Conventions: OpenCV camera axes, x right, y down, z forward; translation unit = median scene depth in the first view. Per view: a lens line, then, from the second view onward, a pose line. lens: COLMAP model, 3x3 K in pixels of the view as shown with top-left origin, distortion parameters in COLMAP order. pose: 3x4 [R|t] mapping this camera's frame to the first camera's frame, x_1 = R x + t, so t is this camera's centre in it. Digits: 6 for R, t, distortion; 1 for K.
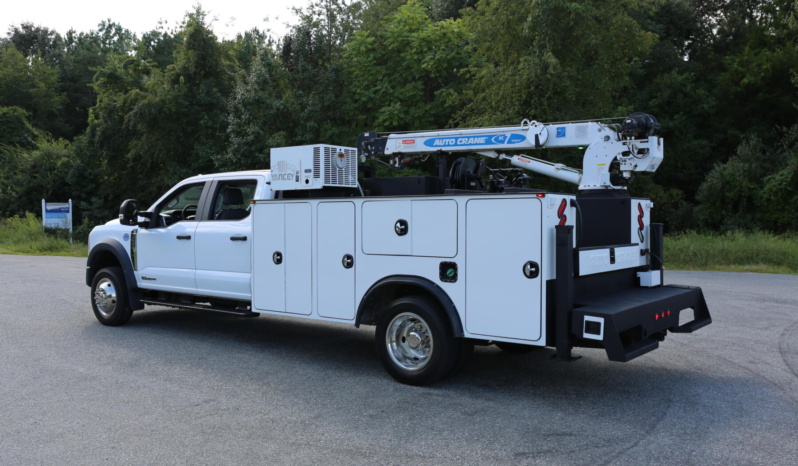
lens RADIAL K [[722.7, 0, 404.7], [0, 722.7, 234.4], [0, 0, 1]] dist [-0.023029, 0.000000]
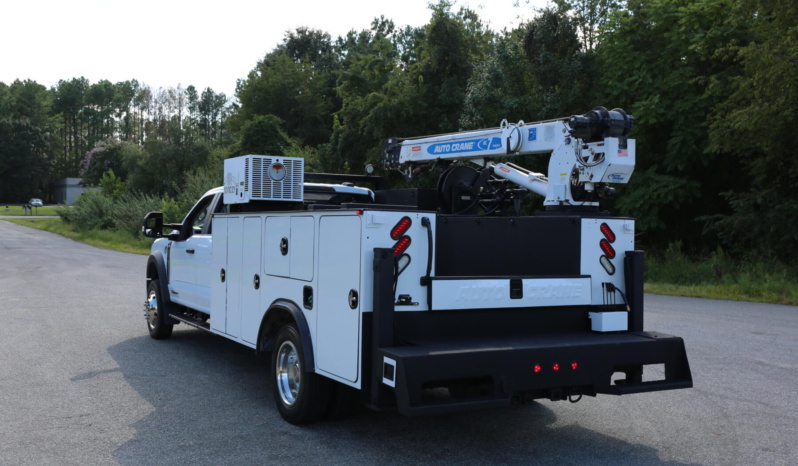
lens RADIAL K [[856.8, 0, 396.2], [0, 856.8, 231.4], [0, 0, 1]] dist [-0.019807, 0.000000]
pose [[0.913850, 0.019923, -0.405562, 0.437979], [-0.030767, 0.999322, -0.020235, -0.008480], [0.404884, 0.030970, 0.913843, 0.061121]]
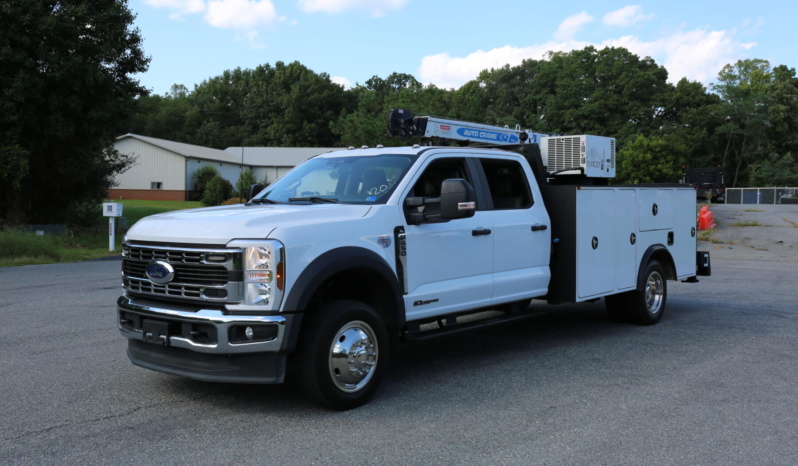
lens RADIAL K [[797.5, 0, 401.3], [0, 797.5, 234.4], [0, 0, 1]] dist [-0.006186, 0.000000]
pose [[0.046943, -0.044231, 0.997918, -1.194316], [0.033000, 0.998543, 0.042707, -0.033410], [-0.998352, 0.030926, 0.048334, 1.104060]]
